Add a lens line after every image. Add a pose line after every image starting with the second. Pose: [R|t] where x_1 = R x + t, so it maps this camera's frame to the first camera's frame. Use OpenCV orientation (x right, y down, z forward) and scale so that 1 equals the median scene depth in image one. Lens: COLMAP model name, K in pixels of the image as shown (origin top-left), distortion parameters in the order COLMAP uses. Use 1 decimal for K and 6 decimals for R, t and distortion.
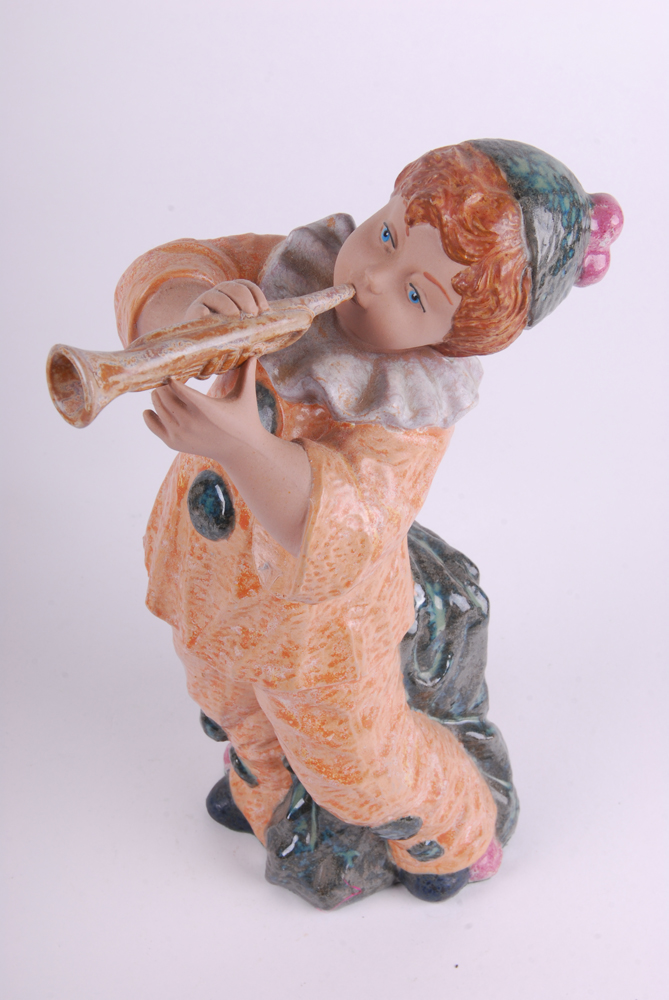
lens RADIAL K [[1863.4, 0, 333.5], [0, 1863.4, 512.9], [0, 0, 1]] dist [-0.075836, 0.111803]
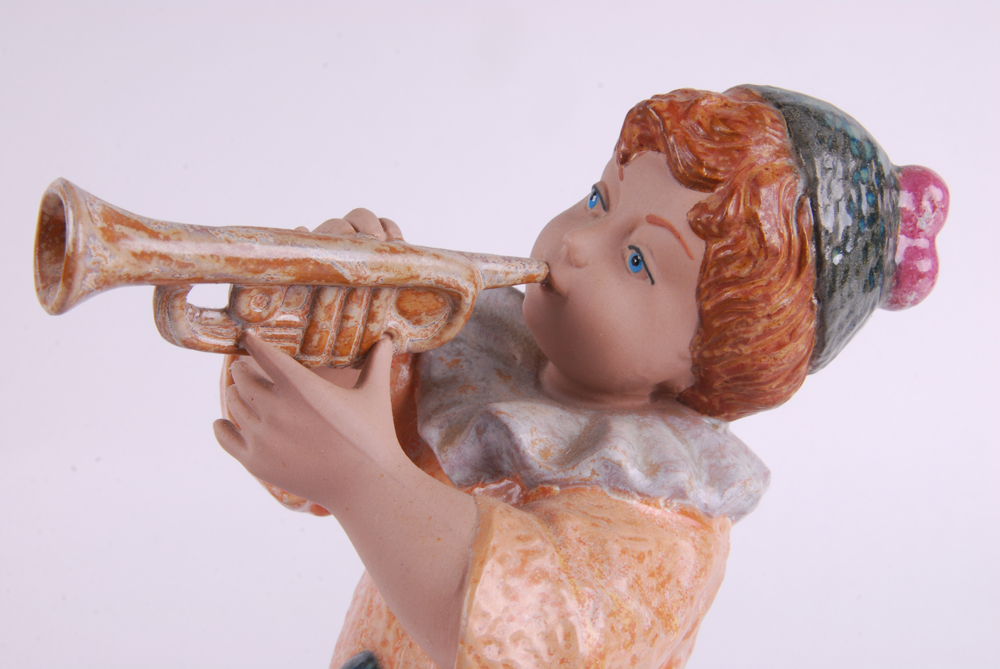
lens RADIAL K [[1804.0, 0, 500.0], [0, 1804.0, 334.5], [0, 0, 1]] dist [-0.012320, -1.458887]
pose [[0.991641, -0.057448, -0.115529, 0.065396], [-0.018958, 0.820812, -0.570884, 0.260036], [0.127624, 0.568302, 0.812862, 0.470967]]
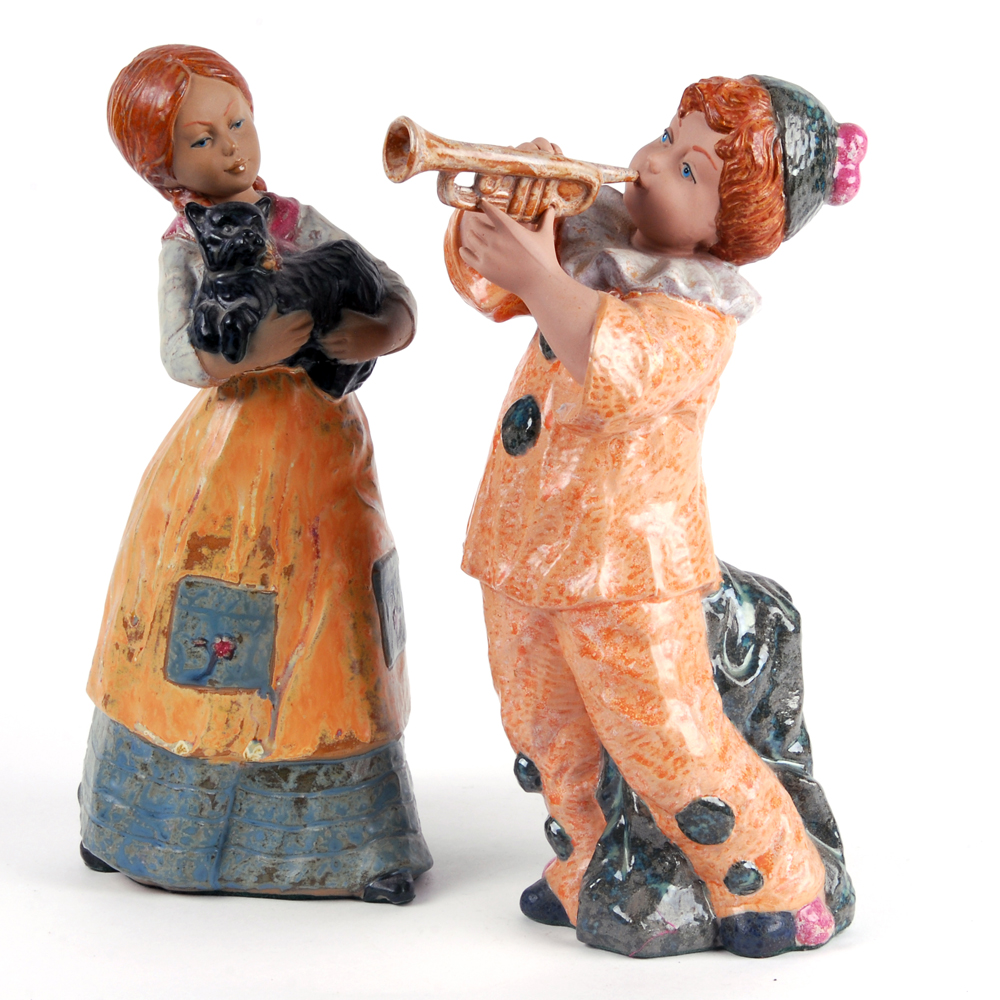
lens RADIAL K [[3136.8, 0, 500.0], [0, 3136.8, 500.0], [0, 0, 1]] dist [-0.045812, 0.557595]
pose [[0.992332, -0.026598, -0.120702, 0.157271], [-0.044428, 0.834538, -0.549156, 1.142196], [0.115337, 0.550308, 0.826957, -0.560287]]
